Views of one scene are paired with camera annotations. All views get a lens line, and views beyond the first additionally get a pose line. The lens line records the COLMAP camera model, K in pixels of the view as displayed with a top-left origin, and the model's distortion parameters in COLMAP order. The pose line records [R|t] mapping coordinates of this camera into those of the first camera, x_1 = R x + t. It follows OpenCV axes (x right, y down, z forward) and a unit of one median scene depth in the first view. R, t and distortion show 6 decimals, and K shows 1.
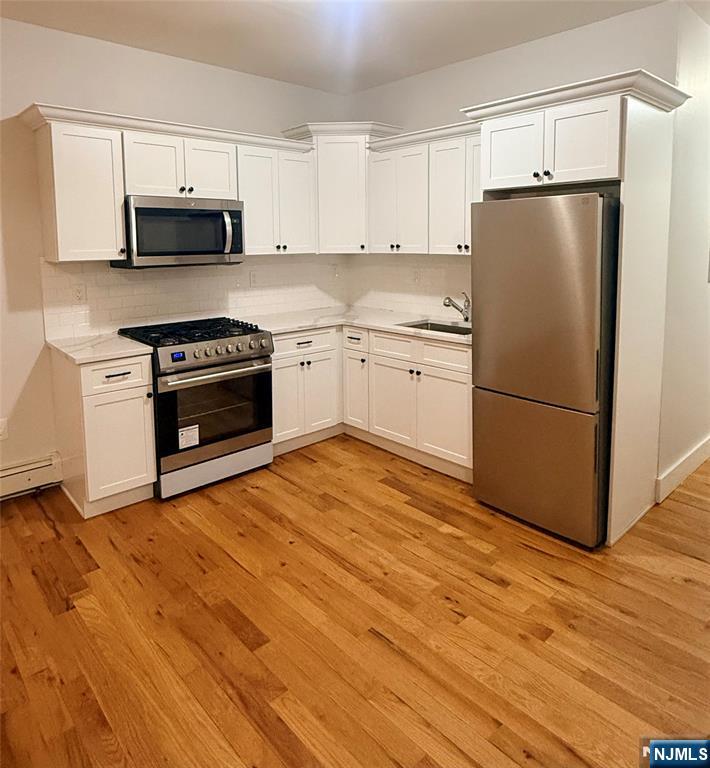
lens RADIAL K [[540.6, 0, 355.5], [0, 540.6, 289.8], [0, 0, 1]] dist [0.002196, -0.000485]
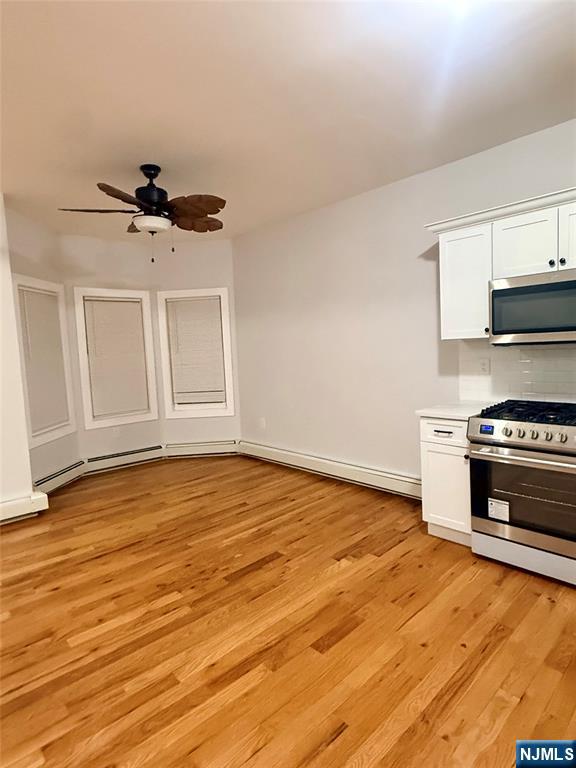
lens RADIAL K [[440.2, 0, 286.8], [0, 440.2, 381.2], [0, 0, 1]] dist [0.006517, 0.003564]
pose [[0.009056, 0.090523, -0.995853, 0.503217], [-0.043895, 0.994970, 0.090044, -0.030165], [0.998995, 0.042898, 0.012984, 0.573279]]
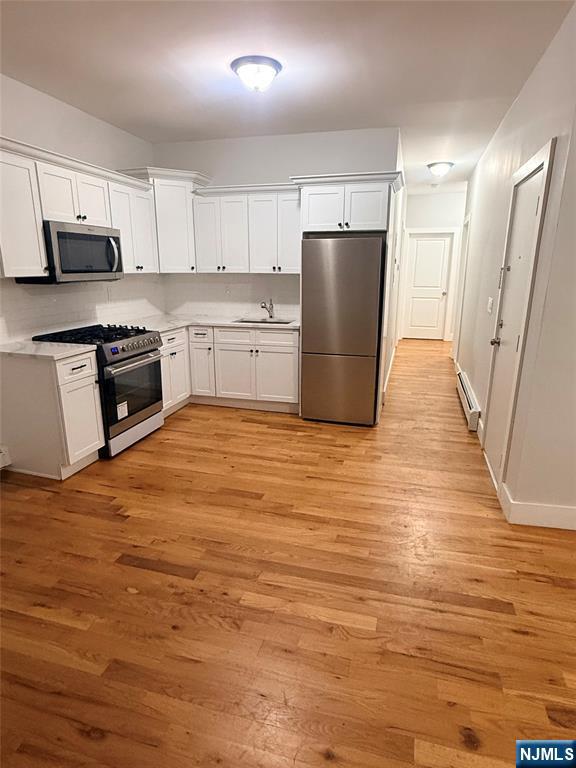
lens RADIAL K [[440.2, 0, 286.8], [0, 440.2, 381.2], [0, 0, 1]] dist [0.006517, 0.003564]
pose [[0.849414, -0.123314, 0.513117, -0.513972], [0.038274, 0.984151, 0.173155, 0.024696], [-0.526337, -0.127441, 0.840671, -0.132806]]
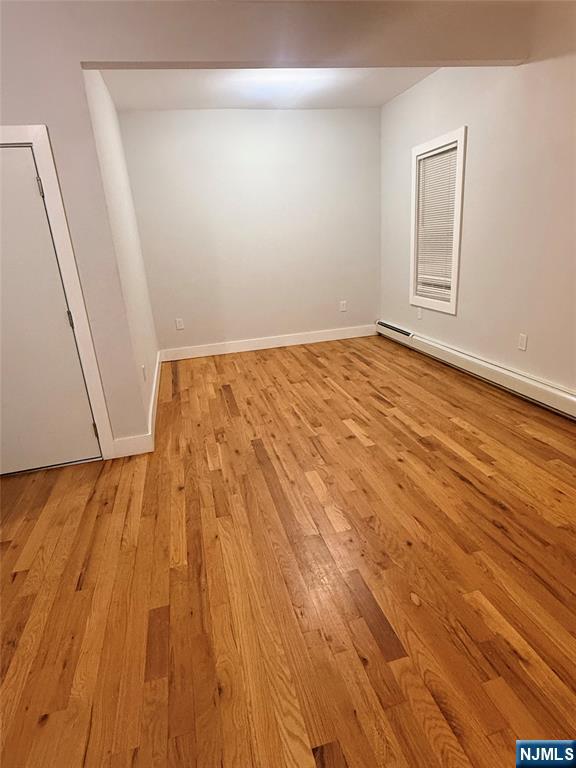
lens RADIAL K [[440.2, 0, 286.8], [0, 440.2, 381.2], [0, 0, 1]] dist [0.006517, 0.003564]
pose [[-0.875534, -0.076700, 0.477030, -0.514255], [0.125363, 0.917442, 0.377602, -0.050751], [-0.466609, 0.390405, -0.793637, 0.909562]]
